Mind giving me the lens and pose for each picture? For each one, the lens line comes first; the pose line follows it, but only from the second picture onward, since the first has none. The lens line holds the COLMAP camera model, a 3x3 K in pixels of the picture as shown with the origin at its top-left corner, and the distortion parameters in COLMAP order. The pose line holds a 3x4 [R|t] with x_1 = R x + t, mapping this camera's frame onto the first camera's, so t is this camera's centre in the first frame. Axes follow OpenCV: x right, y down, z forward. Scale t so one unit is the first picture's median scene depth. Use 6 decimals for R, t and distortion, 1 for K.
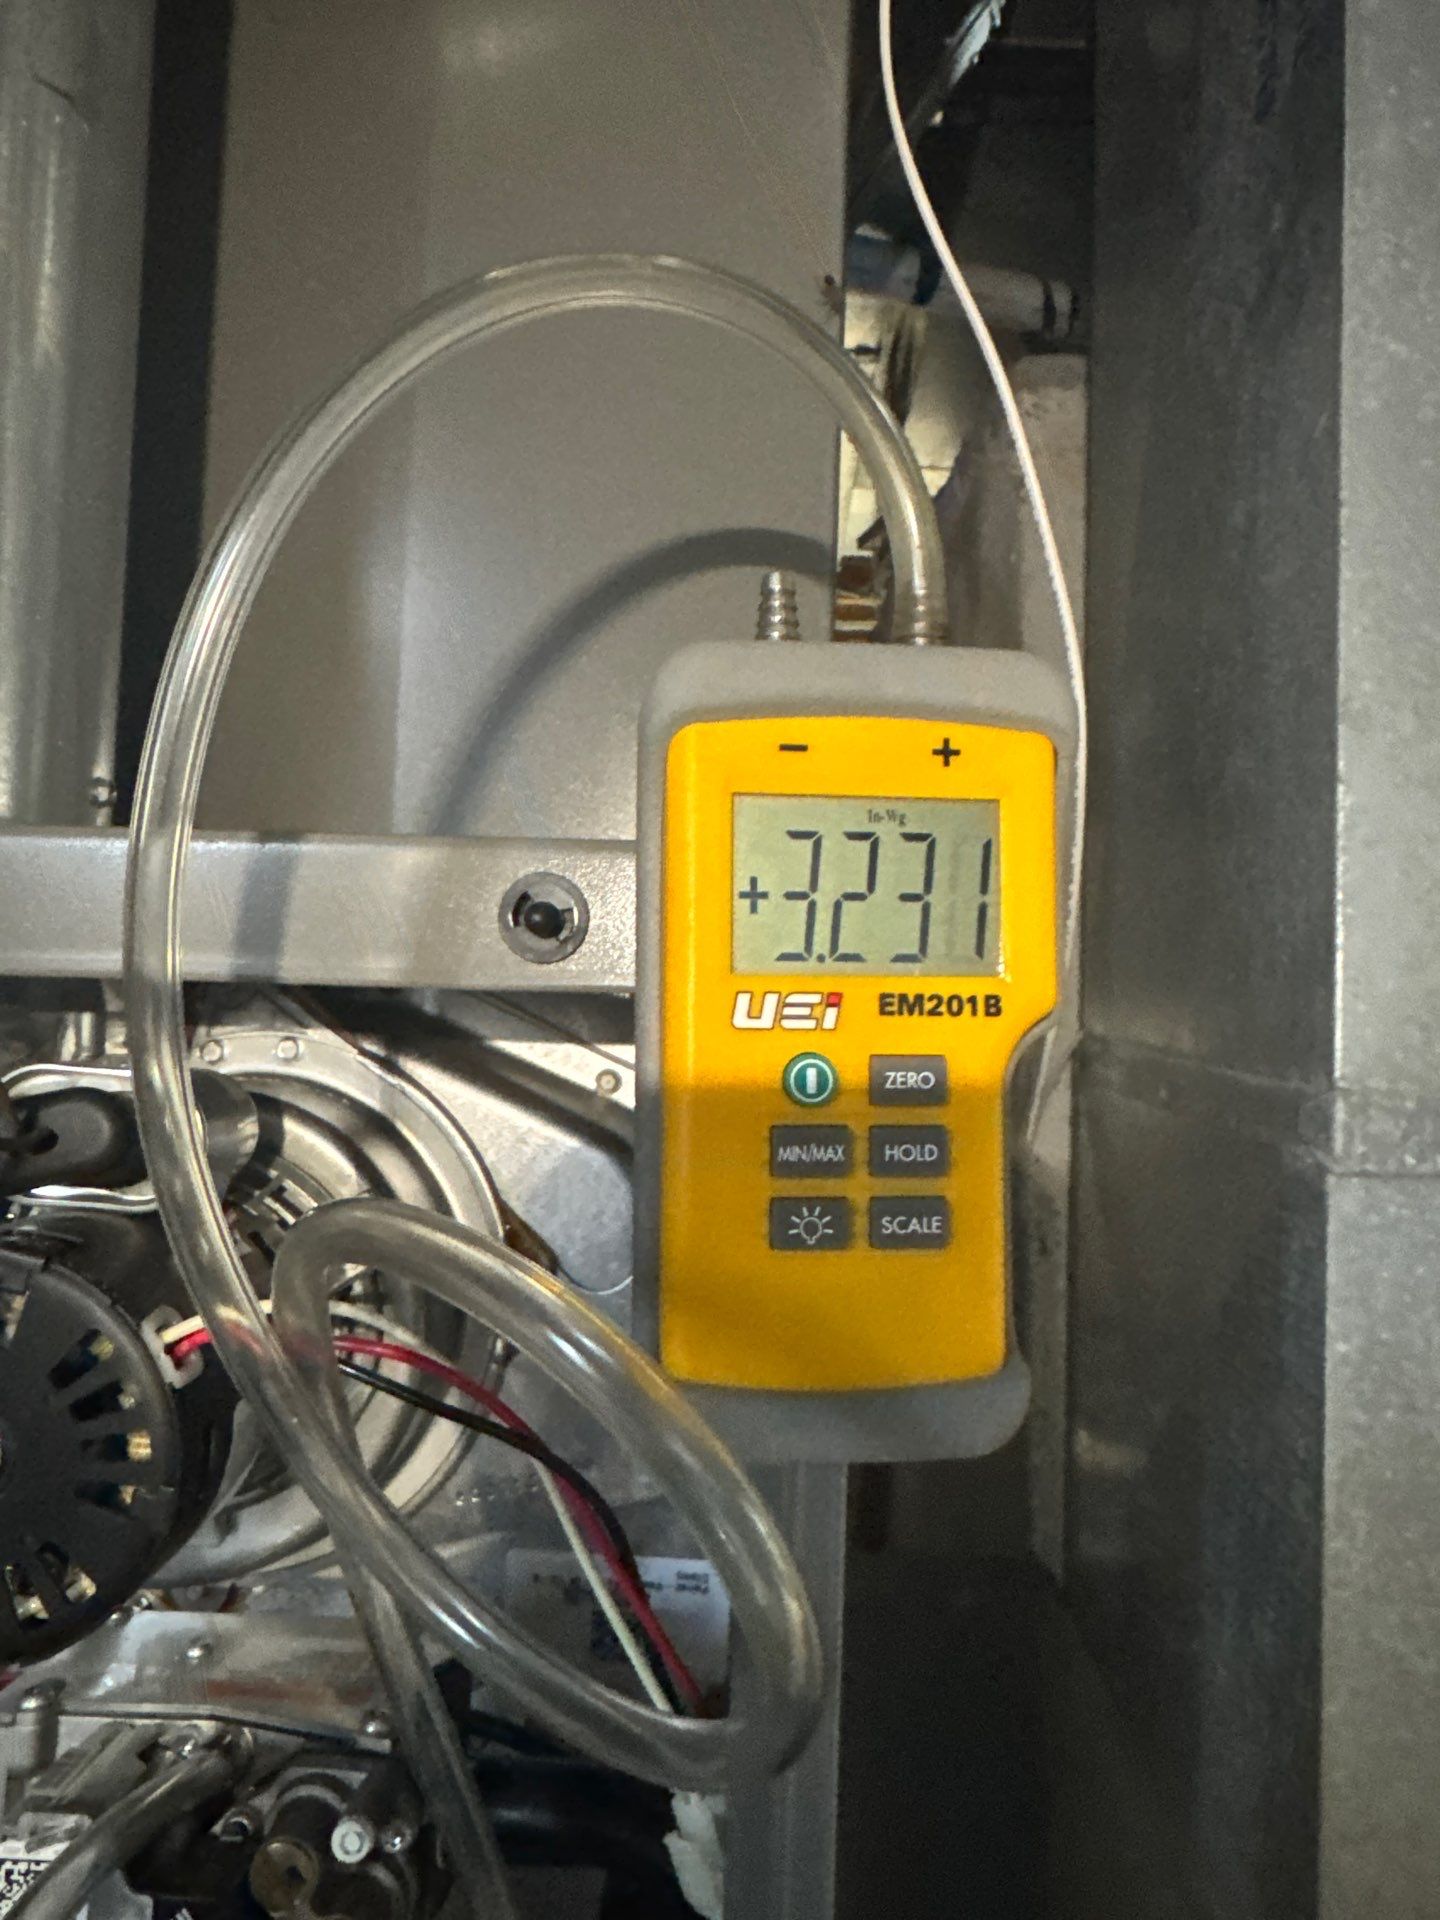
lens RADIAL K [[1342.6, 0, 720.0], [0, 1342.6, 960.0], [0, 0, 1]] dist [-0.010904, -0.002424]
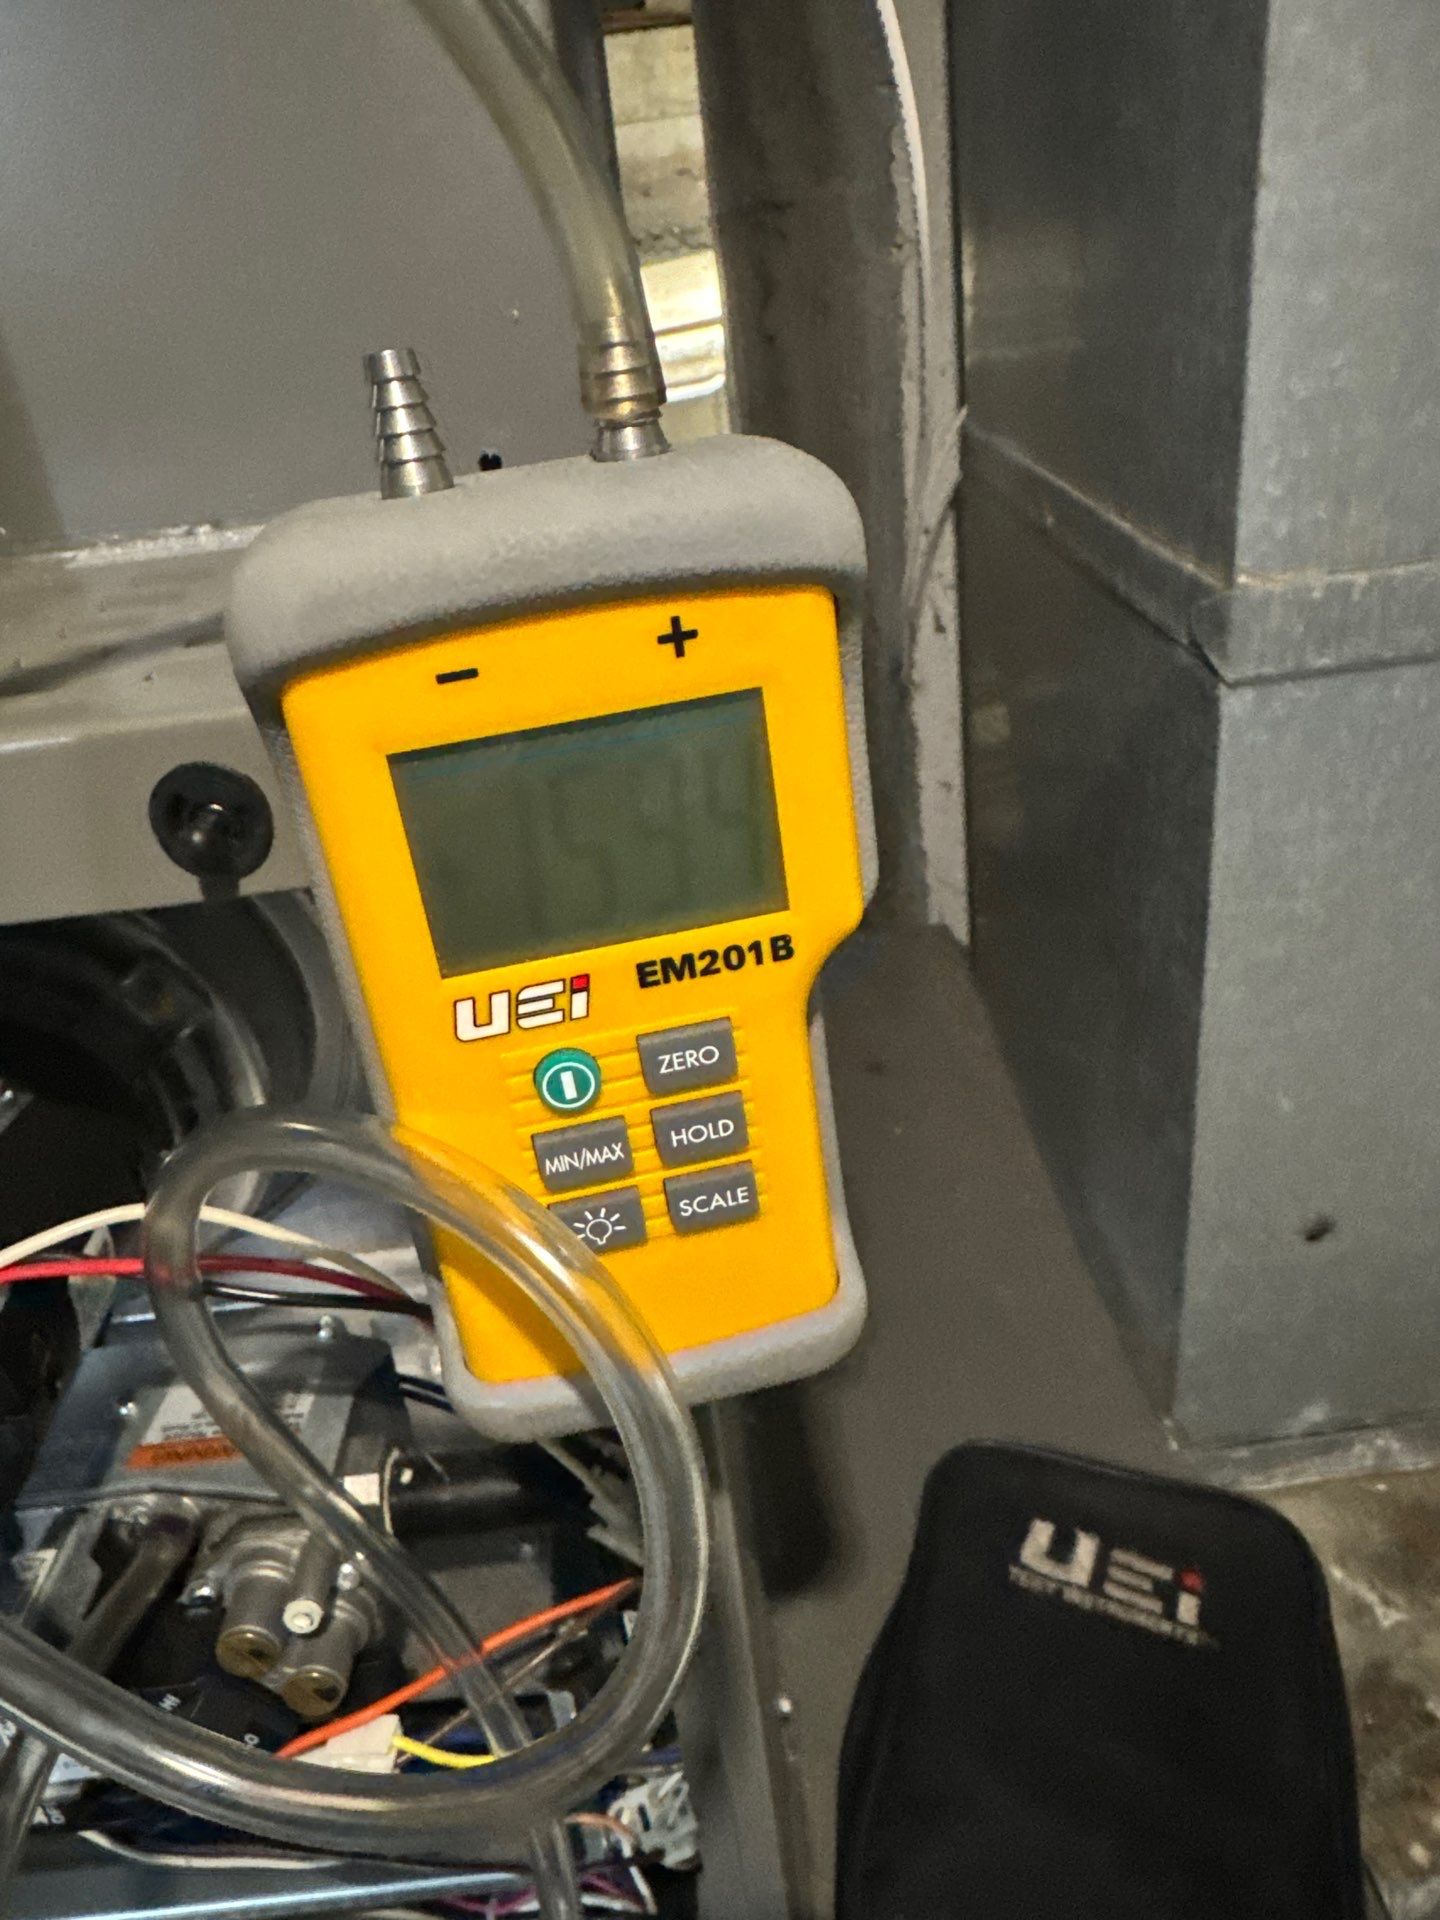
lens RADIAL K [[1342.6, 0, 720.0], [0, 1342.6, 960.0], [0, 0, 1]] dist [-0.010904, -0.002424]
pose [[0.986893, -0.160473, 0.017049, 0.154053], [0.131961, 0.863302, 0.487131, -0.352870], [-0.092890, -0.478496, 0.873162, 0.311827]]
